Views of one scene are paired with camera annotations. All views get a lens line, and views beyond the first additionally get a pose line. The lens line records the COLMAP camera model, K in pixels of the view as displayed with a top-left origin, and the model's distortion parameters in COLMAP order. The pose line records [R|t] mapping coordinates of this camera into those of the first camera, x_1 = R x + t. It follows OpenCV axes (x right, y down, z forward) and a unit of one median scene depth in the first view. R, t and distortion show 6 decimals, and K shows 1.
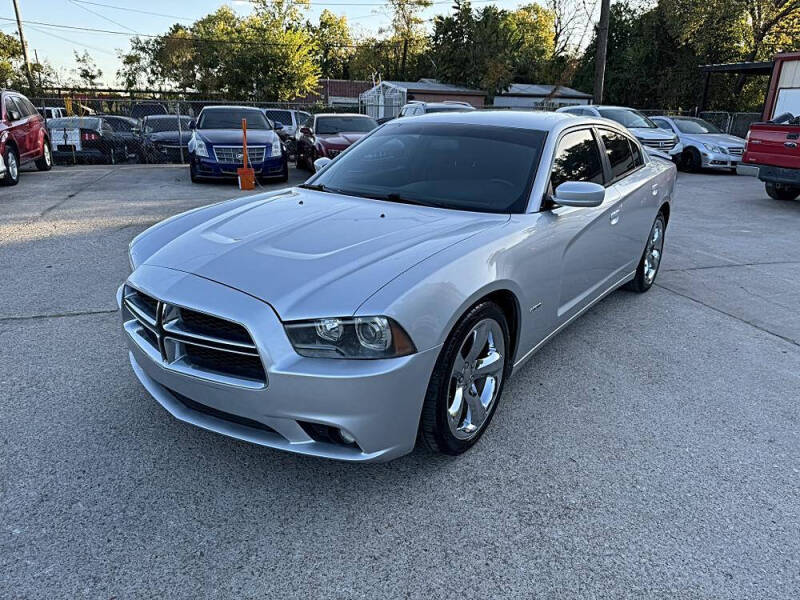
lens RADIAL K [[556.9, 0, 402.1], [0, 556.9, 297.2], [0, 0, 1]] dist [0.053930, -0.070071]
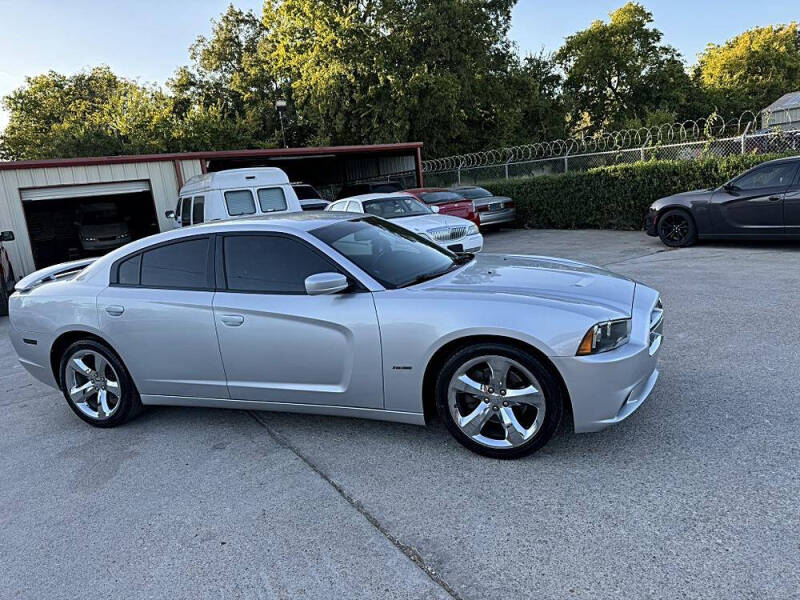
lens RADIAL K [[556.9, 0, 400.6], [0, 556.9, 298.8], [0, 0, 1]] dist [0.053930, -0.070071]
pose [[-0.258811, -0.187475, 0.947560, -0.212790], [0.394615, 0.874865, 0.280875, -0.088371], [-0.881644, 0.446615, -0.152445, 0.228171]]
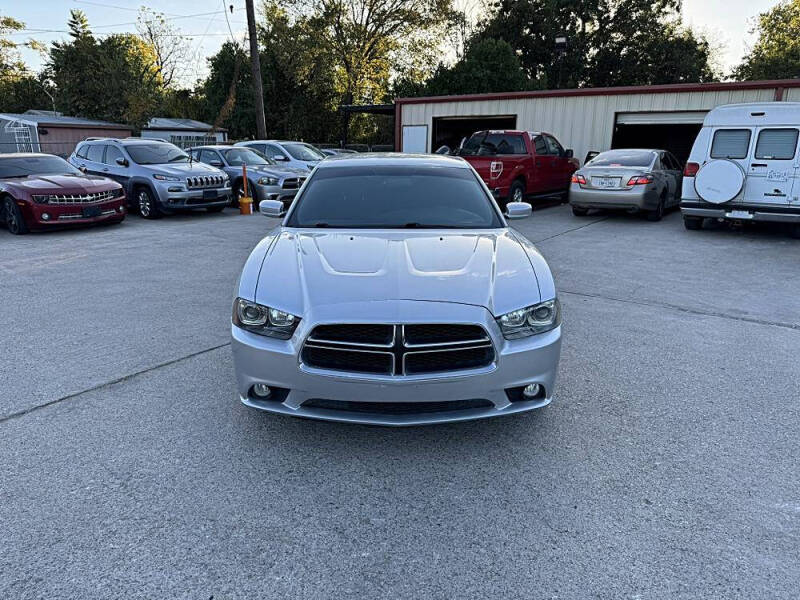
lens RADIAL K [[556.9, 0, 400.1], [0, 556.9, 304.0], [0, 0, 1]] dist [0.053930, -0.070071]
pose [[0.800588, -0.180096, 0.571511, -0.129612], [0.203233, 0.978842, 0.023760, -0.007339], [-0.563698, 0.097128, 0.820250, 0.003242]]
